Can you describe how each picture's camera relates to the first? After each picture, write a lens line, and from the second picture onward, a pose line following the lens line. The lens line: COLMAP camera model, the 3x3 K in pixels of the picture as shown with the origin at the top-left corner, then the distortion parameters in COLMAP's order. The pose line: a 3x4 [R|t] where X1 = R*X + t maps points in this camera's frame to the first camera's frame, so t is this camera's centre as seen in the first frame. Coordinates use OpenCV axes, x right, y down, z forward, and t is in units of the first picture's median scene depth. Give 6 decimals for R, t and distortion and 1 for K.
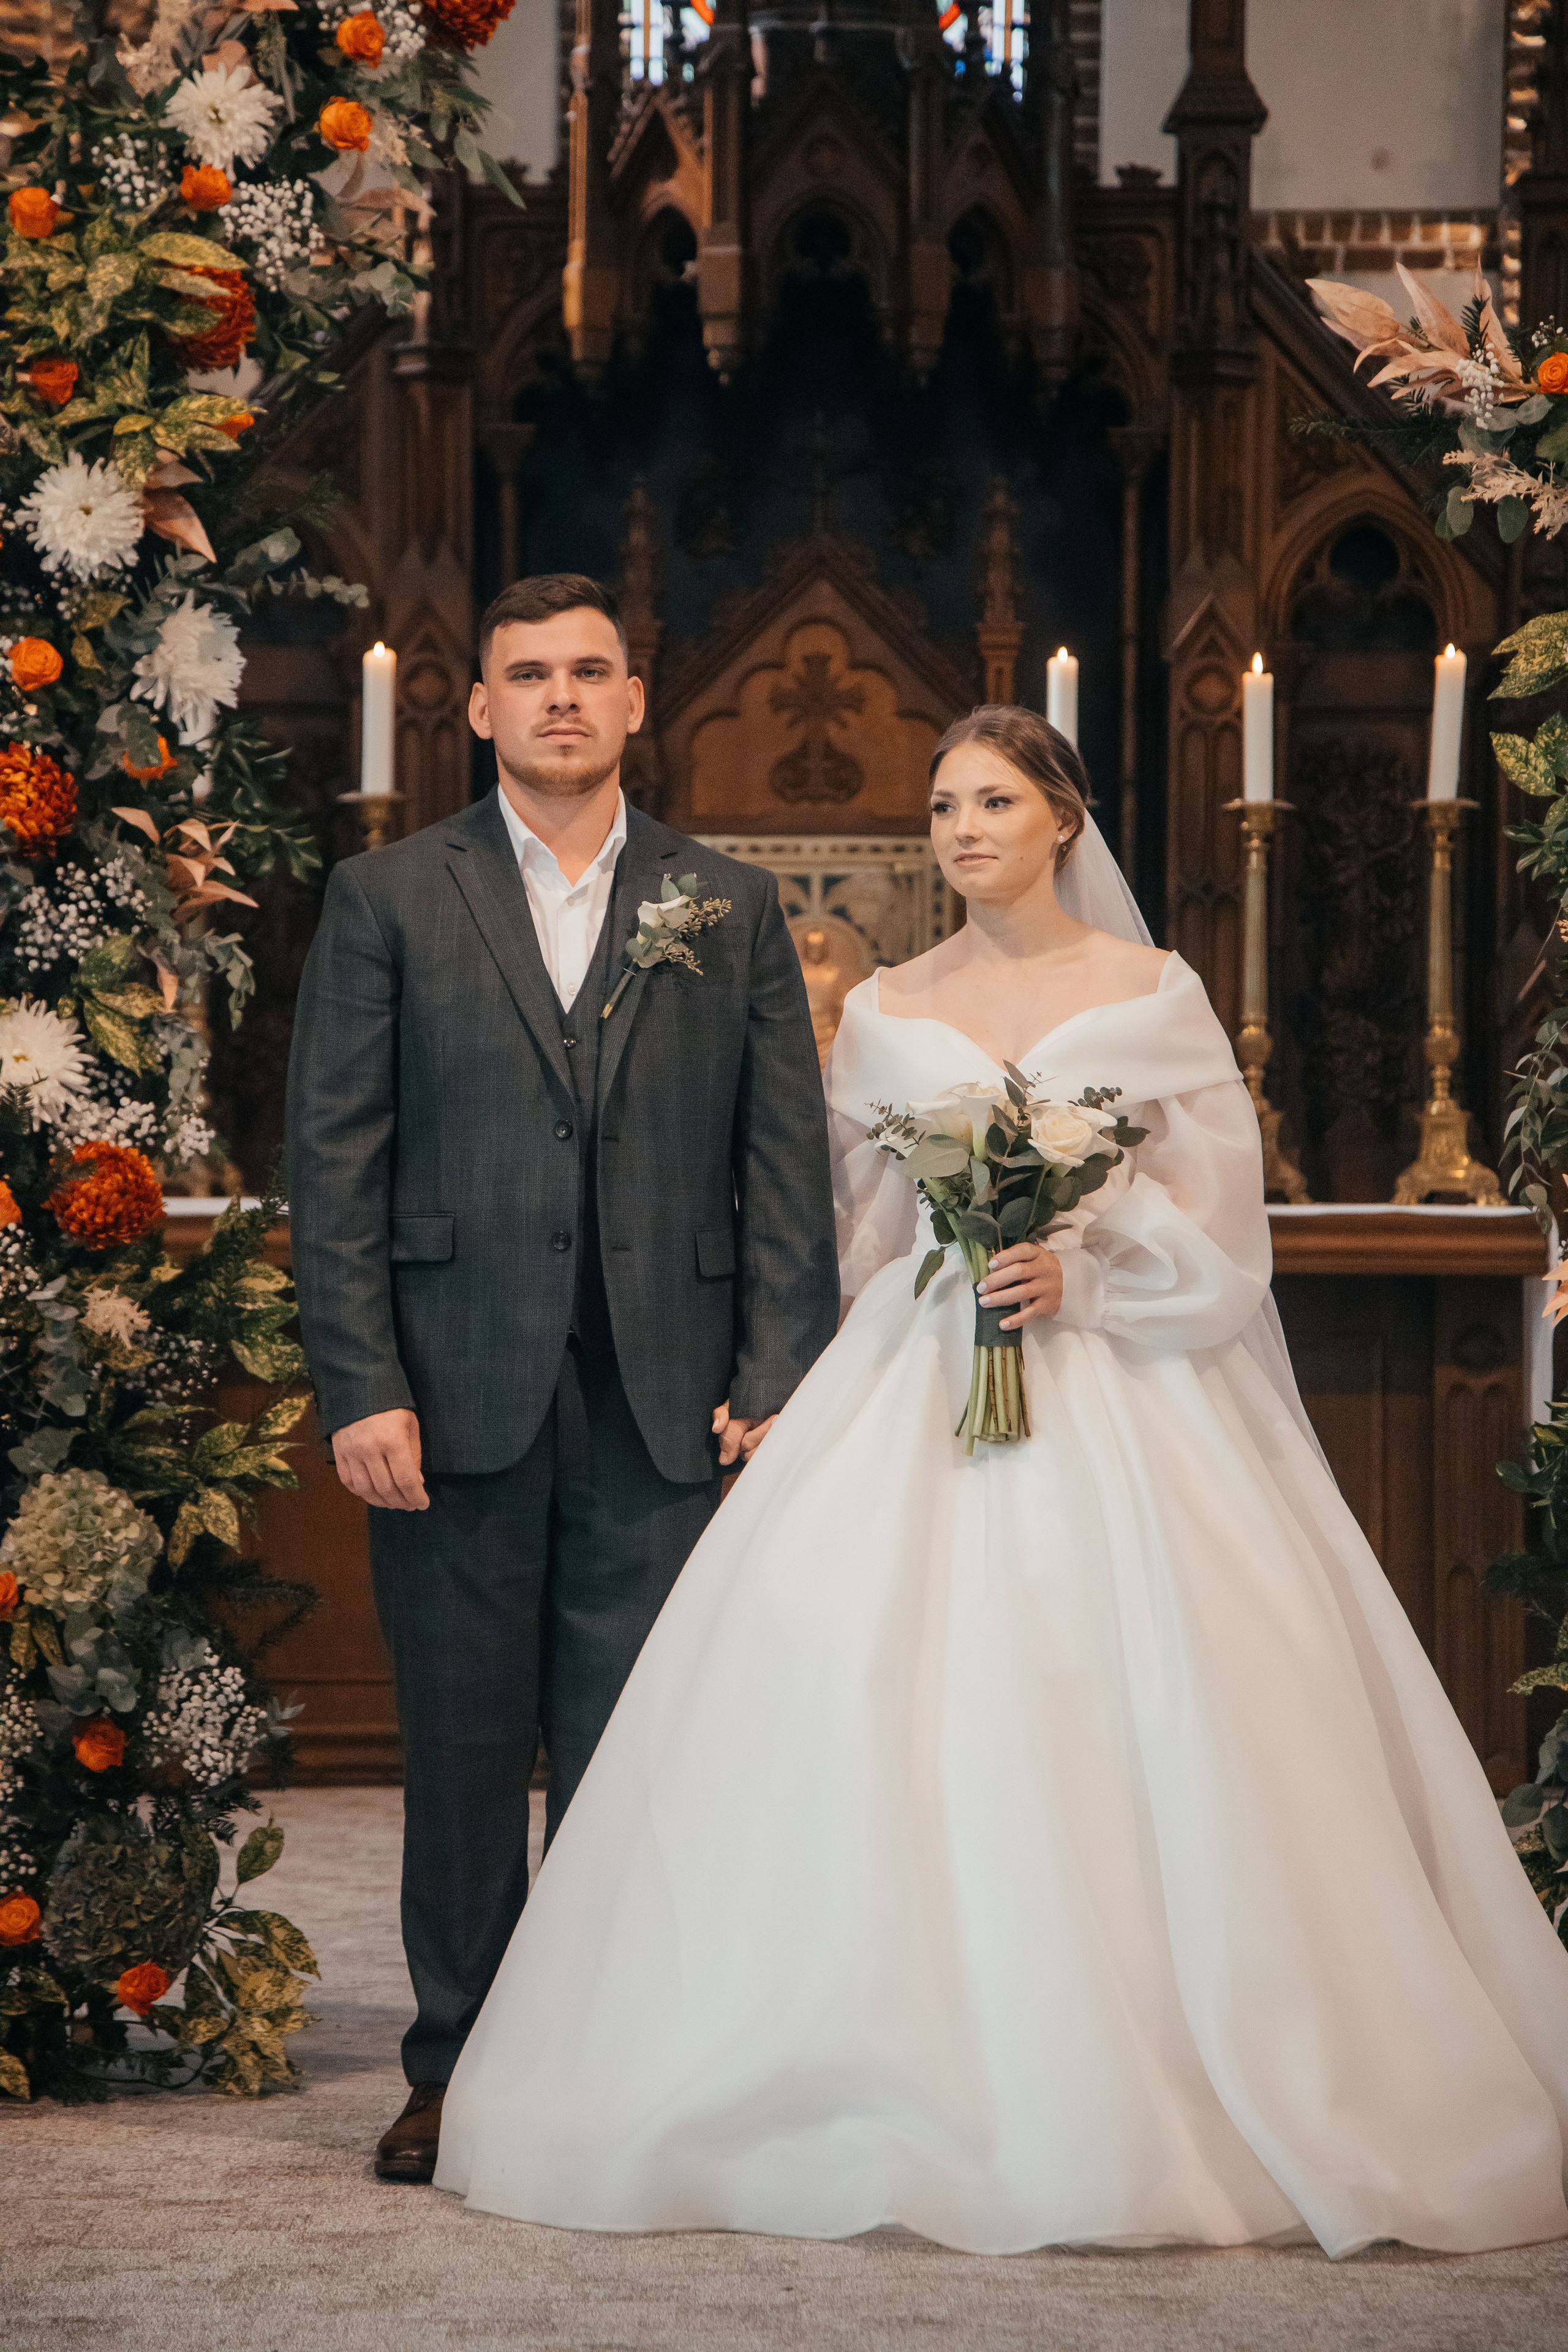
lens RADIAL K [[6934.6, 0, 784.9], [0, 6934.6, 1176.5], [0, 0, 1]] dist [0.878952, 0.000000]
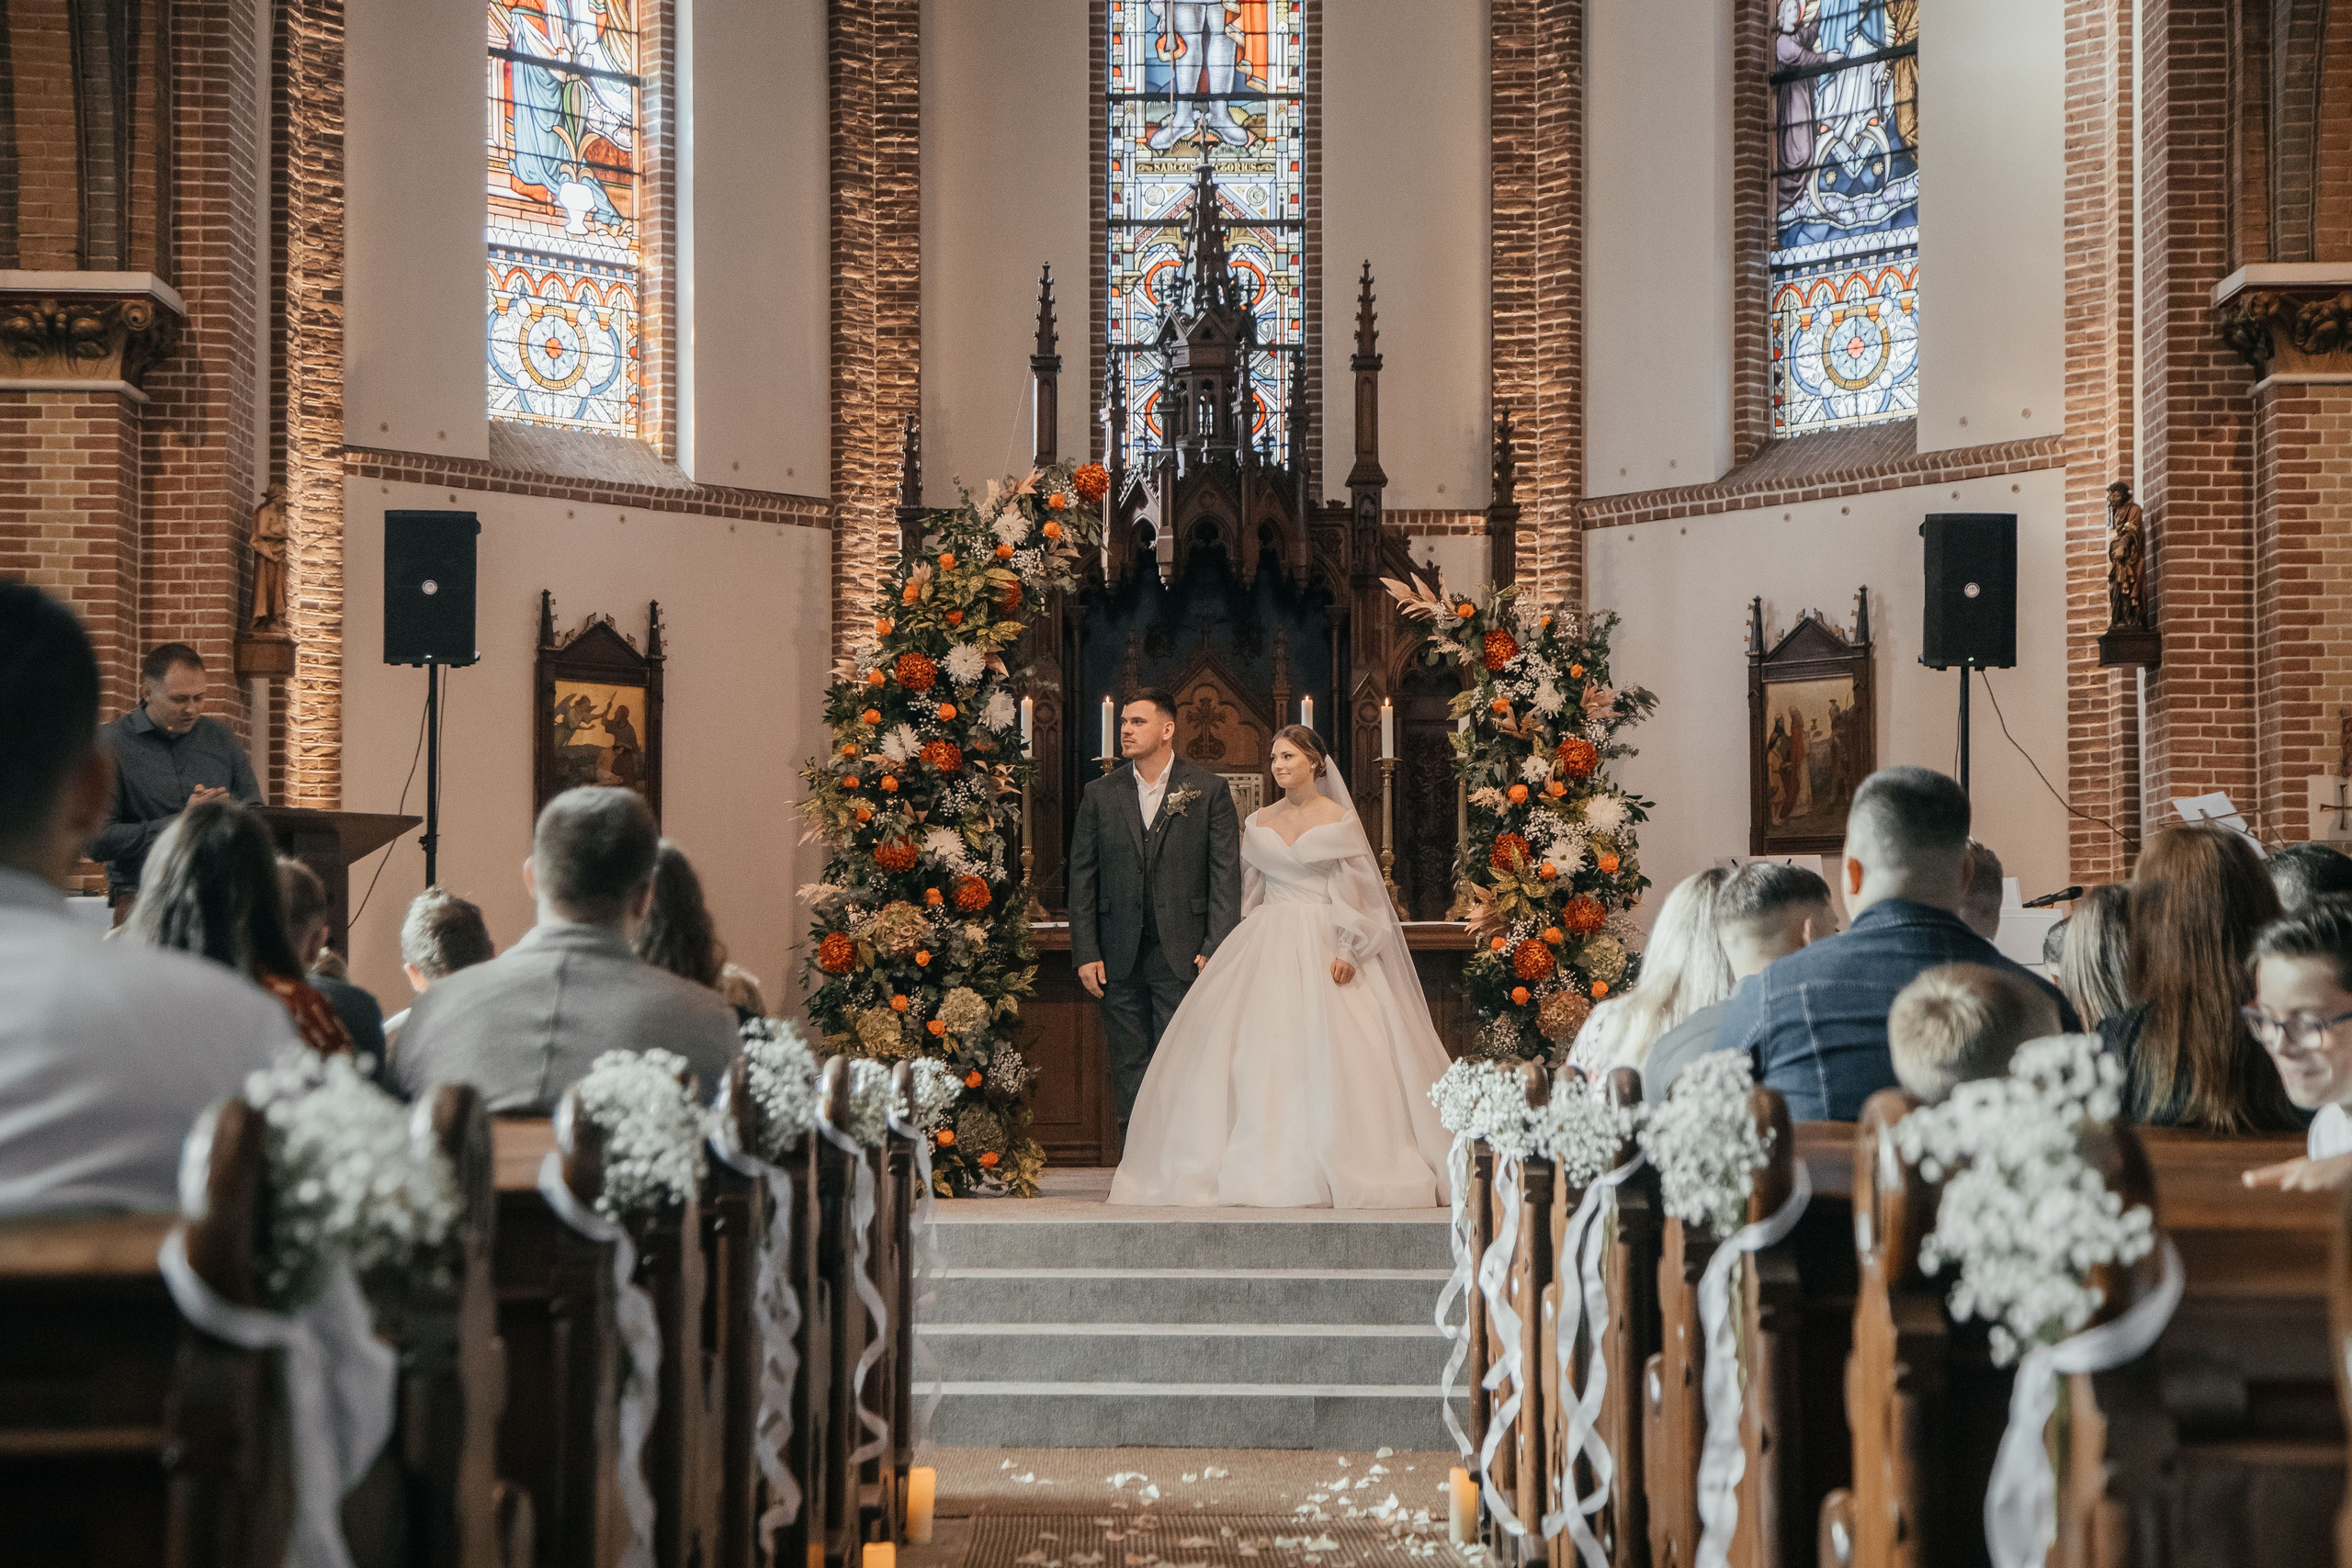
lens RADIAL K [[4503.8, 0, 1168.2], [0, 4503.8, 781.9], [0, 0, 1]] dist [0.319338, 0.000000]
pose [[0.999967, -0.007882, 0.002134, -0.018561], [0.007981, 0.998652, -0.051279, 0.052667], [-0.001727, 0.051294, 0.998682, -0.866273]]
